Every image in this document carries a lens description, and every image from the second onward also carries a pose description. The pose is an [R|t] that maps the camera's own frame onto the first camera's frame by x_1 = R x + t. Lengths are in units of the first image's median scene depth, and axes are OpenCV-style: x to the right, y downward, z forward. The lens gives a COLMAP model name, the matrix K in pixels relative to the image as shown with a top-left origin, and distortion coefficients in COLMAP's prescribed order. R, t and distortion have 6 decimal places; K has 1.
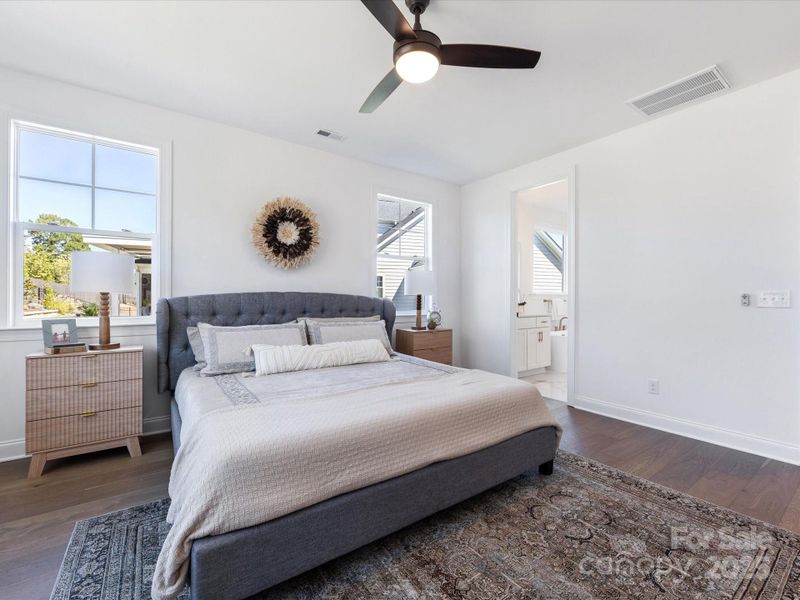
lens RADIAL K [[352.0, 0, 398.7], [0, 352.0, 302.1], [0, 0, 1]] dist [-0.002864, 0.000065]
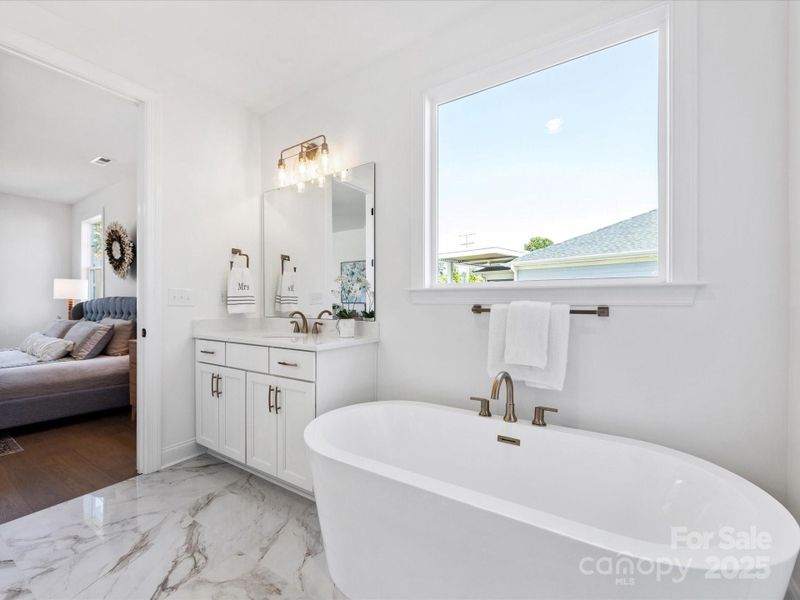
lens RADIAL K [[352.0, 0, 398.7], [0, 352.0, 302.1], [0, 0, 1]] dist [-0.002864, 0.000065]
pose [[0.361002, 0.000509, -0.932565, 0.981683], [-0.008182, 0.999963, -0.002621, -0.011929], [0.932529, 0.008576, 0.360993, 1.184783]]
